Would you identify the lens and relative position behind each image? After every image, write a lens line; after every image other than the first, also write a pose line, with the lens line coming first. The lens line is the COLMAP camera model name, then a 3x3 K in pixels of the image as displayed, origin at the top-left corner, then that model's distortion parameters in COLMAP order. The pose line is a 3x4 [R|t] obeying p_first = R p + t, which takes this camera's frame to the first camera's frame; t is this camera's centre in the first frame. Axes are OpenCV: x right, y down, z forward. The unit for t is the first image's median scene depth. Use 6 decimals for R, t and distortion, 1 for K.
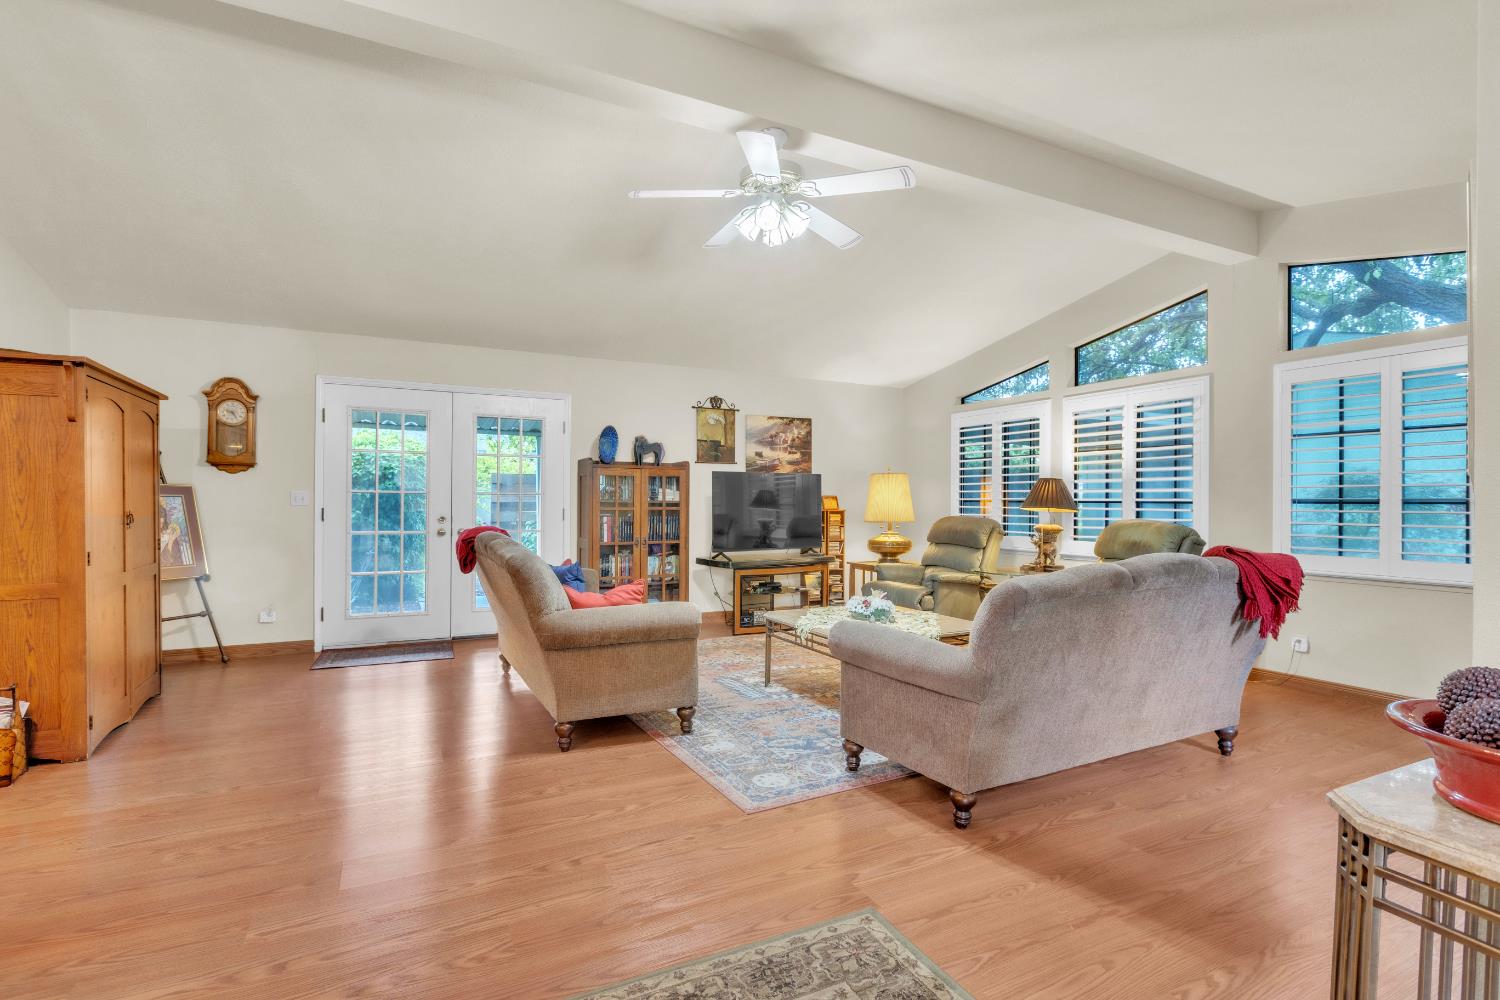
lens RADIAL K [[722.5, 0, 741.4], [0, 722.5, 508.4], [0, 0, 1]] dist [-0.016575, 0.001992]
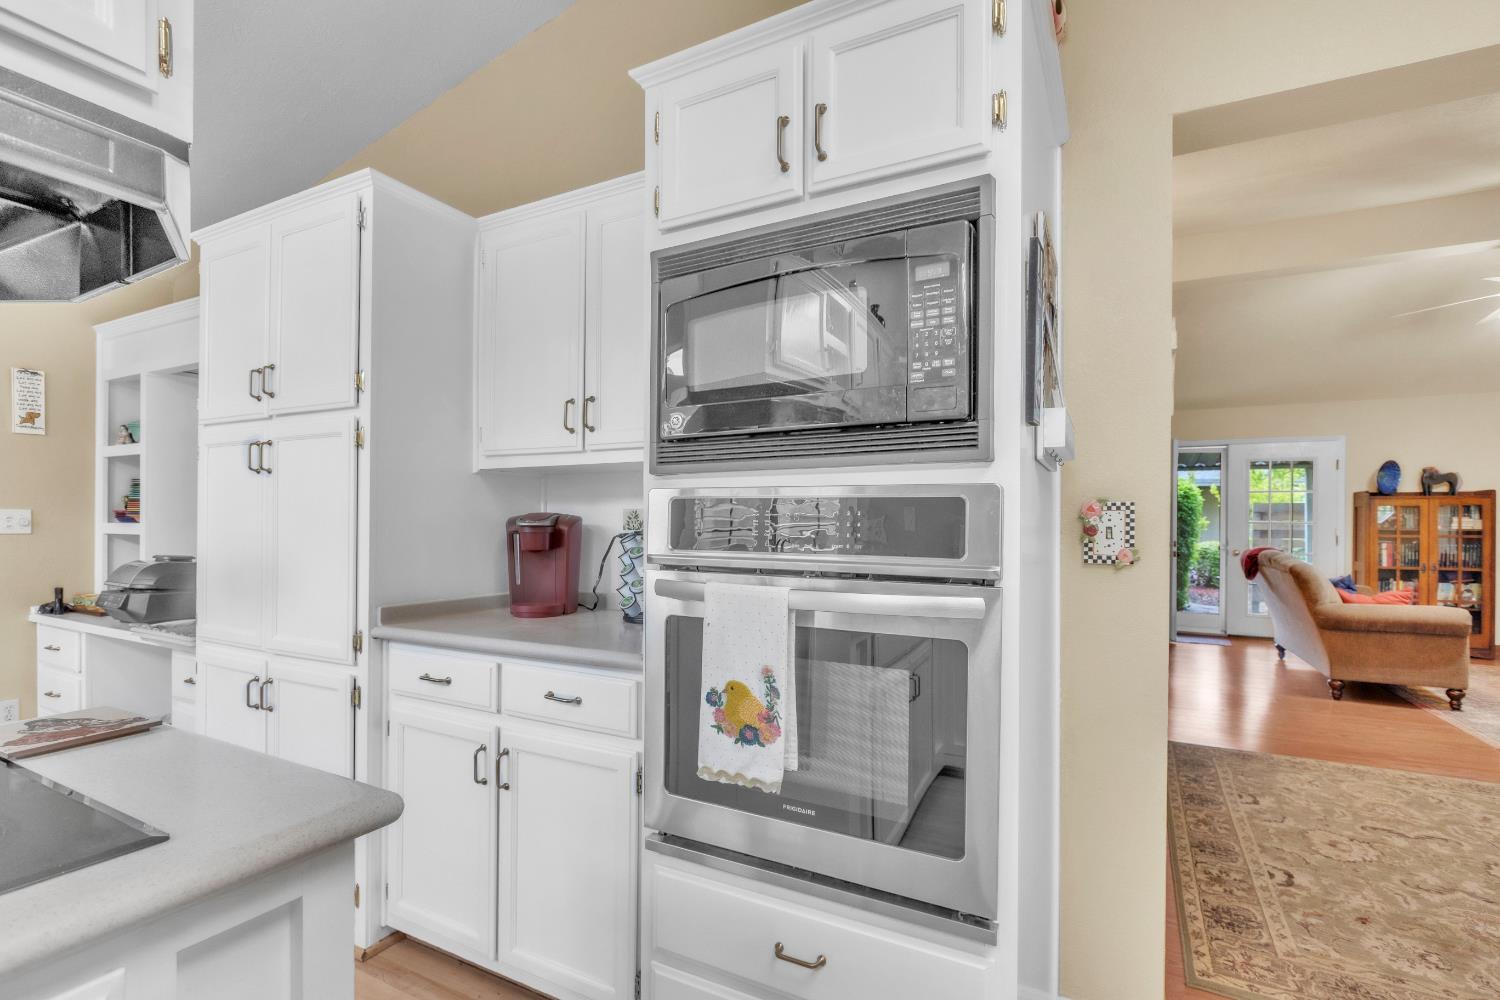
lens RADIAL K [[722.5, 0, 737.0], [0, 722.5, 515.1], [0, 0, 1]] dist [-0.016575, 0.001992]
pose [[0.586183, -0.010249, -0.810114, 0.115694], [-0.012978, 0.999673, -0.022038, 0.005638], [0.810074, 0.023432, 0.585859, -0.444640]]
